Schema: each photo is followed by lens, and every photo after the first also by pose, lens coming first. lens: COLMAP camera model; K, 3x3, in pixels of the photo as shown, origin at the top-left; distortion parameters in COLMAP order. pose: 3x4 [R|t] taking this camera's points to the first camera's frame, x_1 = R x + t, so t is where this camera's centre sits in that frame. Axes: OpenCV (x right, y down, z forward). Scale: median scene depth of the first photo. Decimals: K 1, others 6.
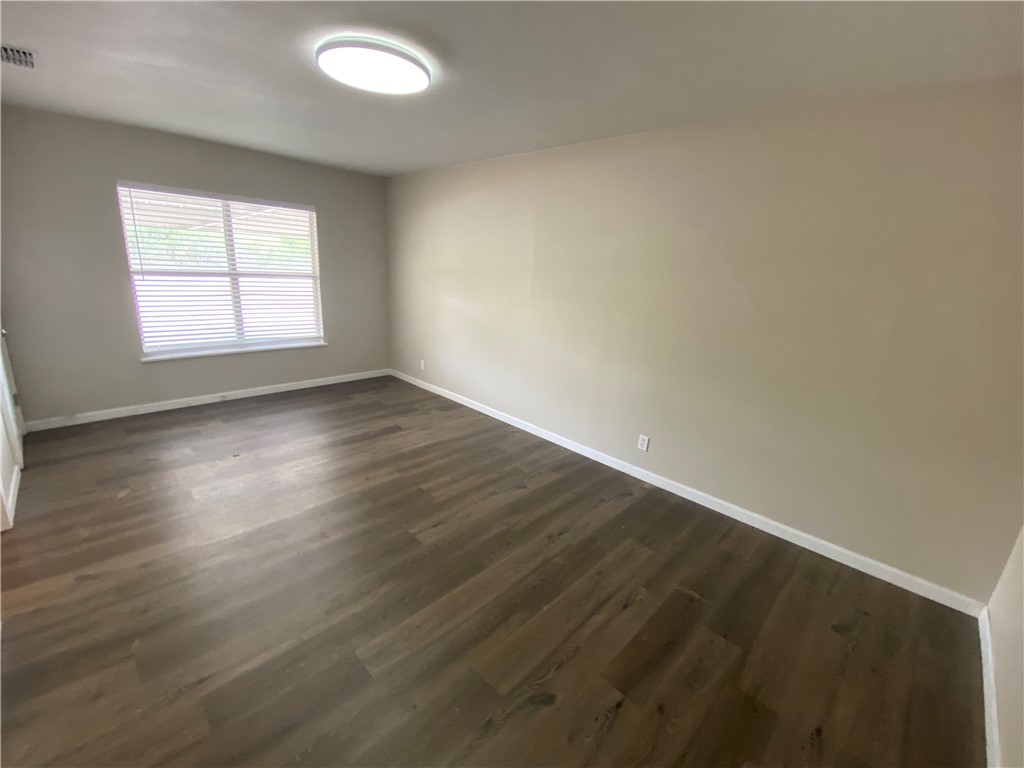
lens RADIAL K [[425.0, 0, 512.5], [0, 425.0, 380.6], [0, 0, 1]] dist [0.023805, -0.020878]
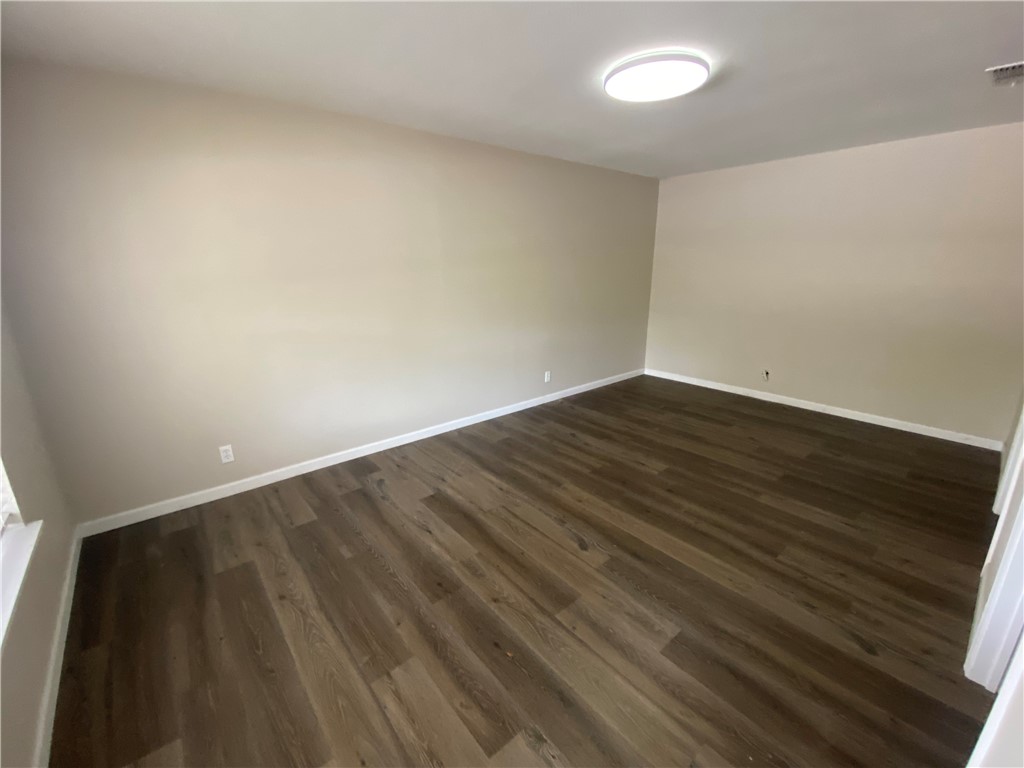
lens RADIAL K [[425.0, 0, 512.5], [0, 425.0, 380.6], [0, 0, 1]] dist [0.023805, -0.020878]
pose [[0.105647, -0.324603, 0.939932, -1.041192], [0.288976, 0.914451, 0.283323, -0.276748], [-0.951489, 0.241686, 0.190411, 0.842036]]
